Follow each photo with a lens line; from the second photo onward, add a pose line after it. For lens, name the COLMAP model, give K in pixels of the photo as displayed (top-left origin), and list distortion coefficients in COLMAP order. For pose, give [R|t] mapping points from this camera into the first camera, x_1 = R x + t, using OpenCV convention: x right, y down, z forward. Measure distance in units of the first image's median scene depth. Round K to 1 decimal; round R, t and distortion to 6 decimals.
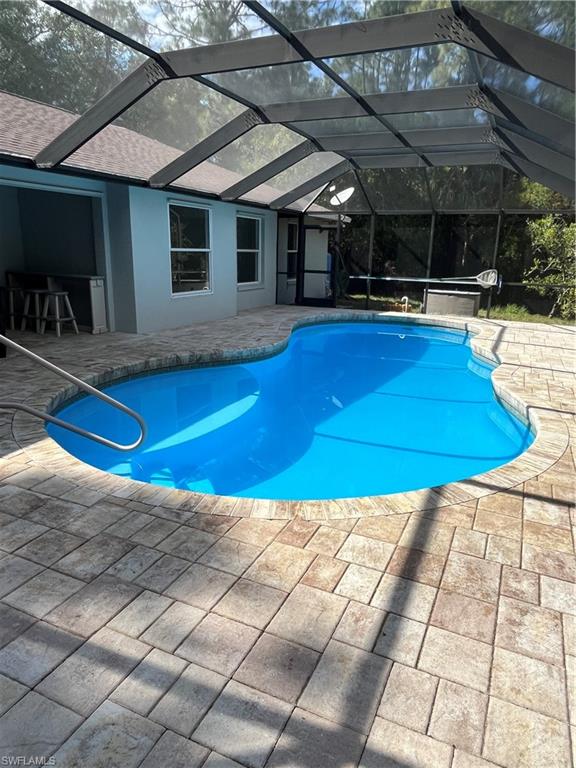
lens RADIAL K [[511.5, 0, 292.3], [0, 511.5, 388.2], [0, 0, 1]] dist [-0.004787, -0.003164]
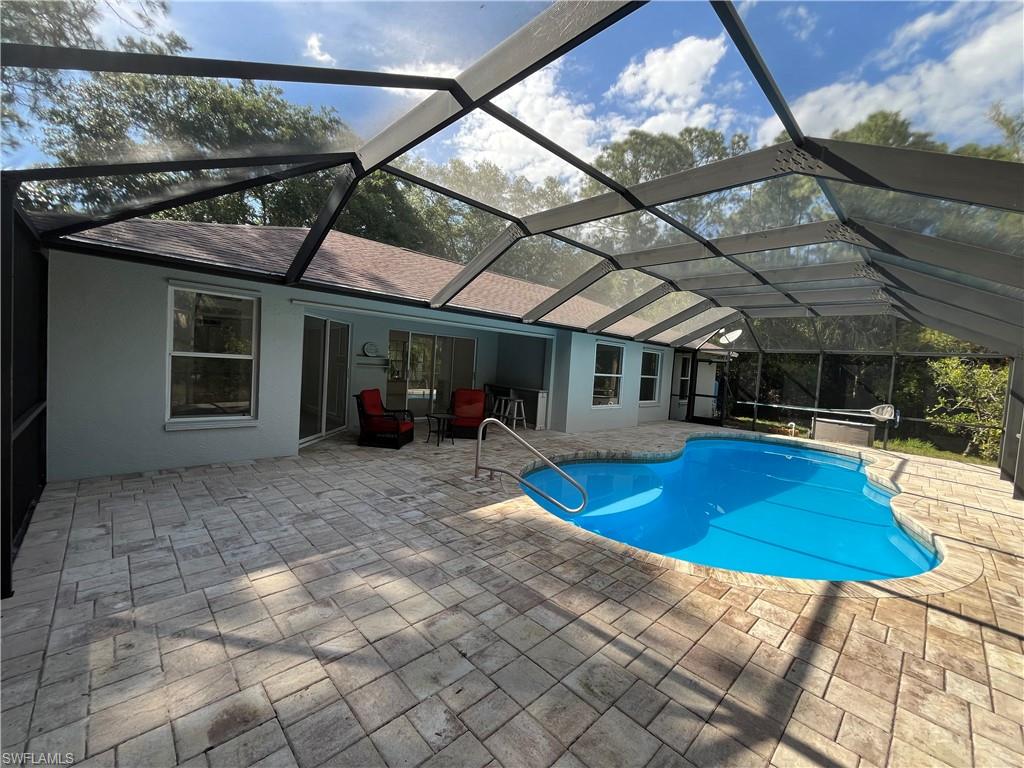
lens RADIAL K [[417.0, 0, 512.0], [0, 417.0, 384.0], [0, 0, 1]] dist [-0.002343, 0.000309]
pose [[0.929597, 0.052000, -0.364891, -0.035954], [-0.135047, 0.969204, -0.205929, 0.017815], [0.342945, 0.240708, 0.907991, -0.105095]]
